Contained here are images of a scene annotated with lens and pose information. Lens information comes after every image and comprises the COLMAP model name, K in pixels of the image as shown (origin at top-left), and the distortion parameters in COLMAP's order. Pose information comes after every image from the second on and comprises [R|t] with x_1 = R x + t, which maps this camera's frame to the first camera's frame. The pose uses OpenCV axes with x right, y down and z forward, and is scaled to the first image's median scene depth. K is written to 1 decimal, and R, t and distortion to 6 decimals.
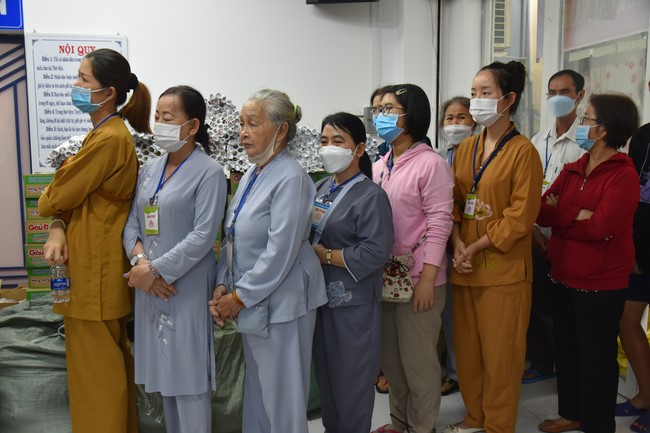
lens RADIAL K [[621.4, 0, 325.5], [0, 621.4, 215.6], [0, 0, 1]] dist [0.001910, 0.000000]
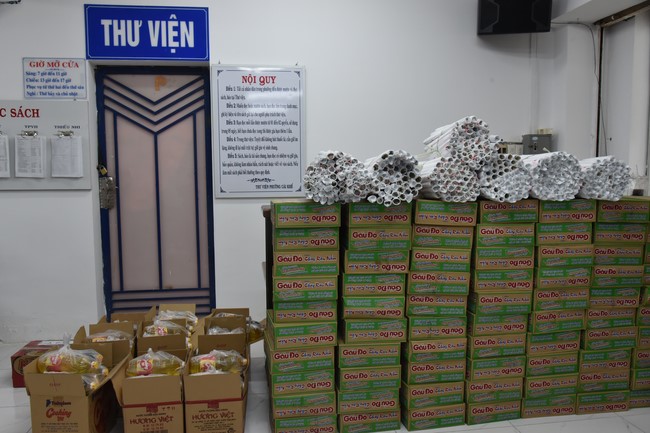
lens RADIAL K [[519.6, 0, 324.3], [0, 519.6, 217.4], [0, 0, 1]] dist [-0.043909, 0.023994]
pose [[0.999423, 0.001341, -0.033926, -0.260901], [-0.002084, 0.999758, -0.021884, -0.018371], [0.033889, 0.021942, 0.999185, 0.146266]]
